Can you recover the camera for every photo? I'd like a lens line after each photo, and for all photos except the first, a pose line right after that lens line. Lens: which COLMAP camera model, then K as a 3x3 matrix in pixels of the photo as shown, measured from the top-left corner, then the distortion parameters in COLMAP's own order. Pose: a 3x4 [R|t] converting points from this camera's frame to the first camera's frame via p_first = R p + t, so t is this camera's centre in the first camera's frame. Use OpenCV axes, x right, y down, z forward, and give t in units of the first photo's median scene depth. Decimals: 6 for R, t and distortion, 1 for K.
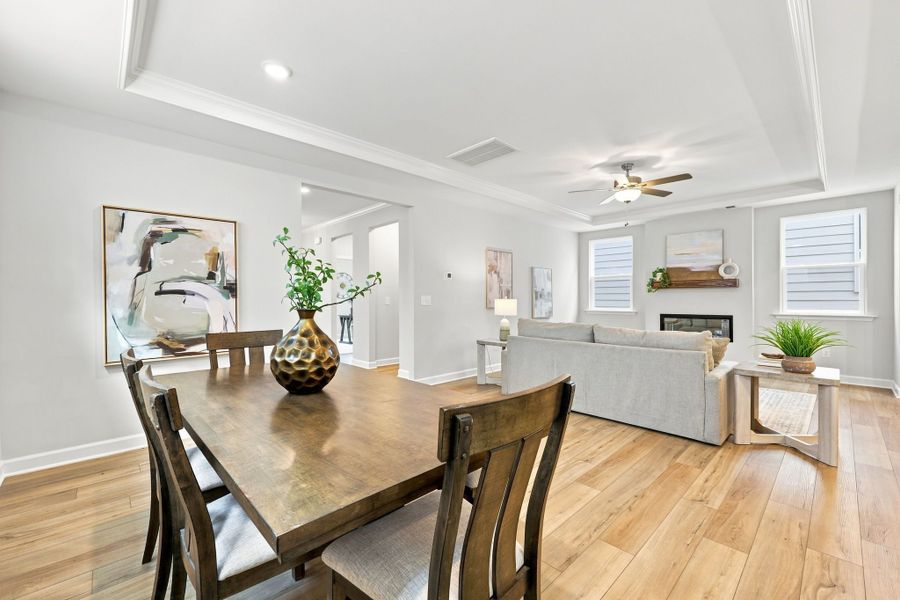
lens RADIAL K [[369.2, 0, 451.4], [0, 369.2, 298.3], [0, 0, 1]] dist [0.000229, -0.000282]
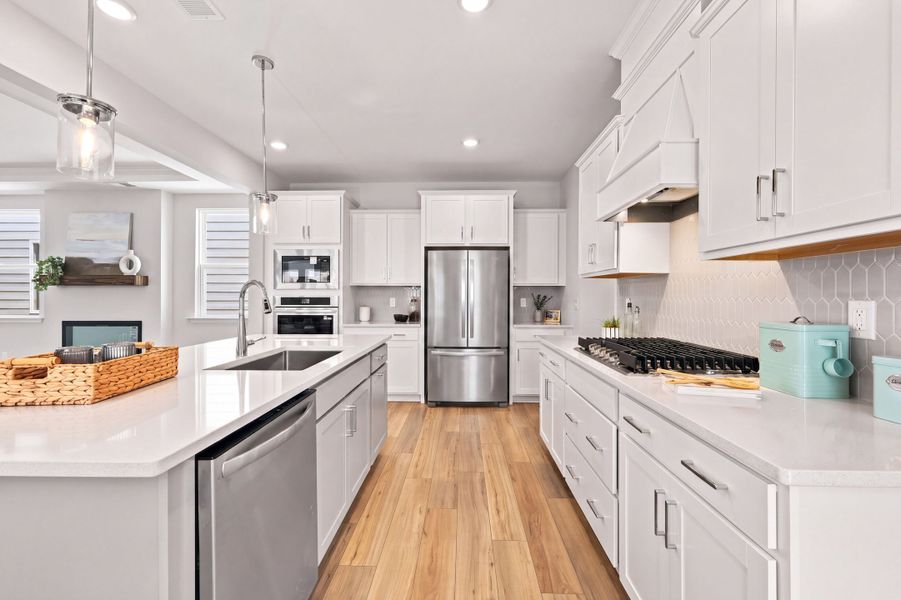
lens RADIAL K [[369.6, 0, 461.9], [0, 369.6, 297.2], [0, 0, 1]] dist [0.000229, -0.000282]
pose [[0.703486, -0.003736, 0.710699, 1.156718], [-0.000858, 0.999981, 0.006107, -0.017790], [-0.710709, -0.004906, 0.703469, -0.121282]]
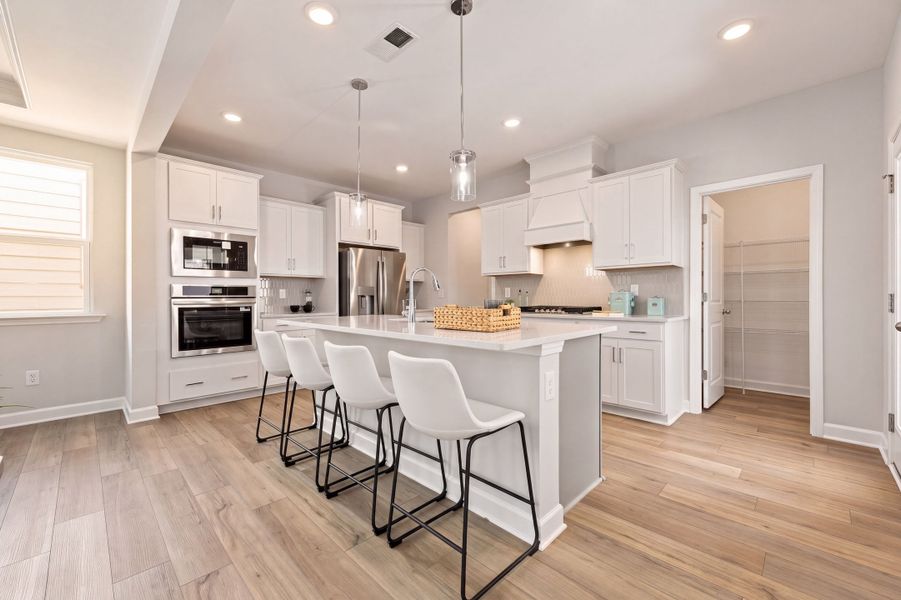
lens RADIAL K [[369.6, 0, 455.5], [0, 369.6, 297.6], [0, 0, 1]] dist [0.000229, -0.000282]
pose [[-0.040655, -0.003110, 0.999168, 0.548697], [0.002878, 0.999991, 0.003229, 0.022073], [-0.999169, 0.003007, -0.040645, 0.464119]]
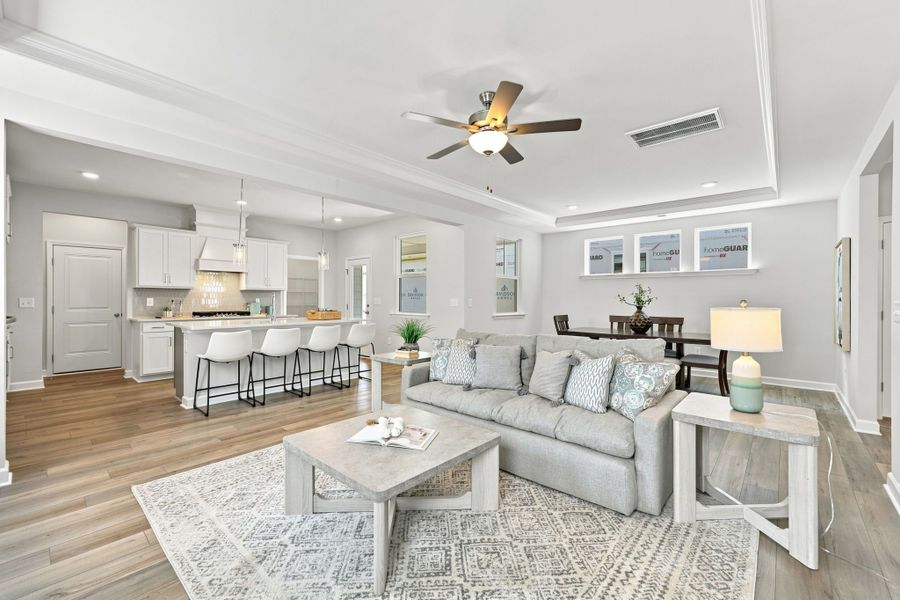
lens RADIAL K [[369.2, 0, 448.4], [0, 369.2, 297.3], [0, 0, 1]] dist [0.000229, -0.000282]
pose [[-0.995254, -0.006481, -0.097092, 0.774258], [-0.005236, 0.999901, -0.013072, 0.001983], [0.097167, -0.012502, -0.995190, 2.023577]]
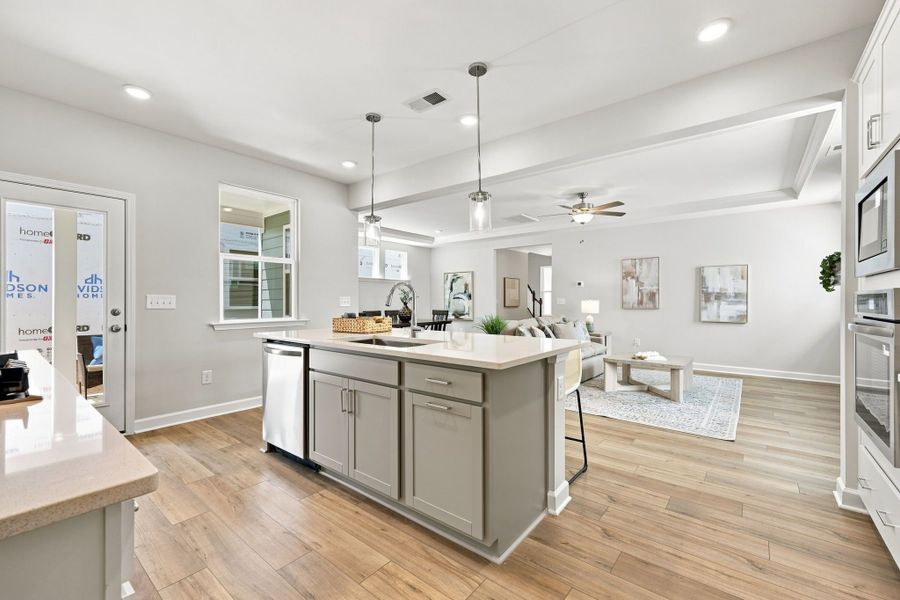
lens RADIAL K [[369.2, 0, 442.3], [0, 369.2, 303.6], [0, 0, 1]] dist [0.000229, -0.000282]
pose [[0.115371, 0.011024, -0.993261, 2.090374], [-0.001082, 0.999939, 0.010972, -0.002146], [0.993322, -0.000191, 0.115376, 0.482760]]
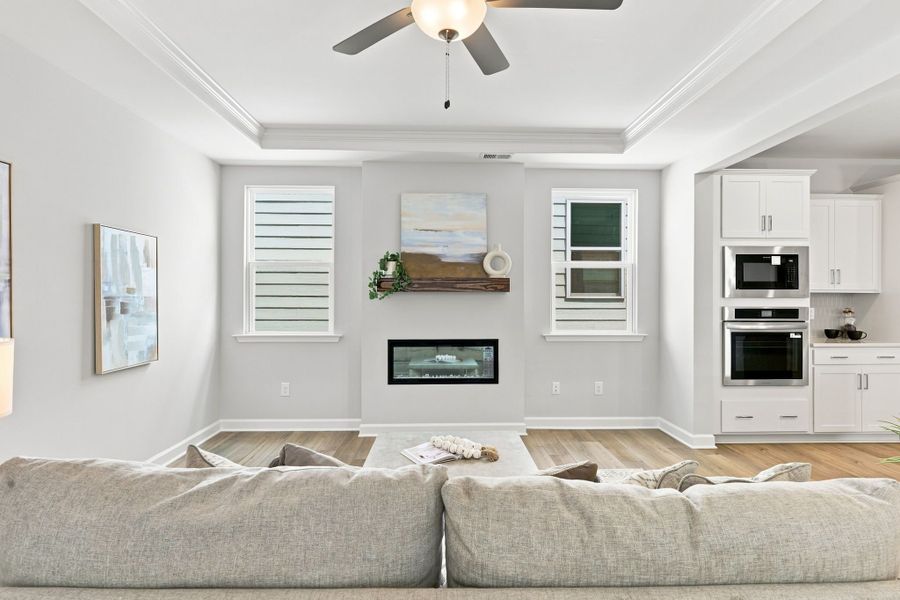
lens RADIAL K [[484.6, 0, 453.8], [0, 484.6, 301.1], [0, 0, 1]] dist [0.002572, 0.002328]
pose [[0.659572, -0.002645, 0.751637, 0.201279], [-0.003437, 0.999973, 0.006535, -0.034220], [-0.751633, -0.006894, 0.659545, 0.906349]]
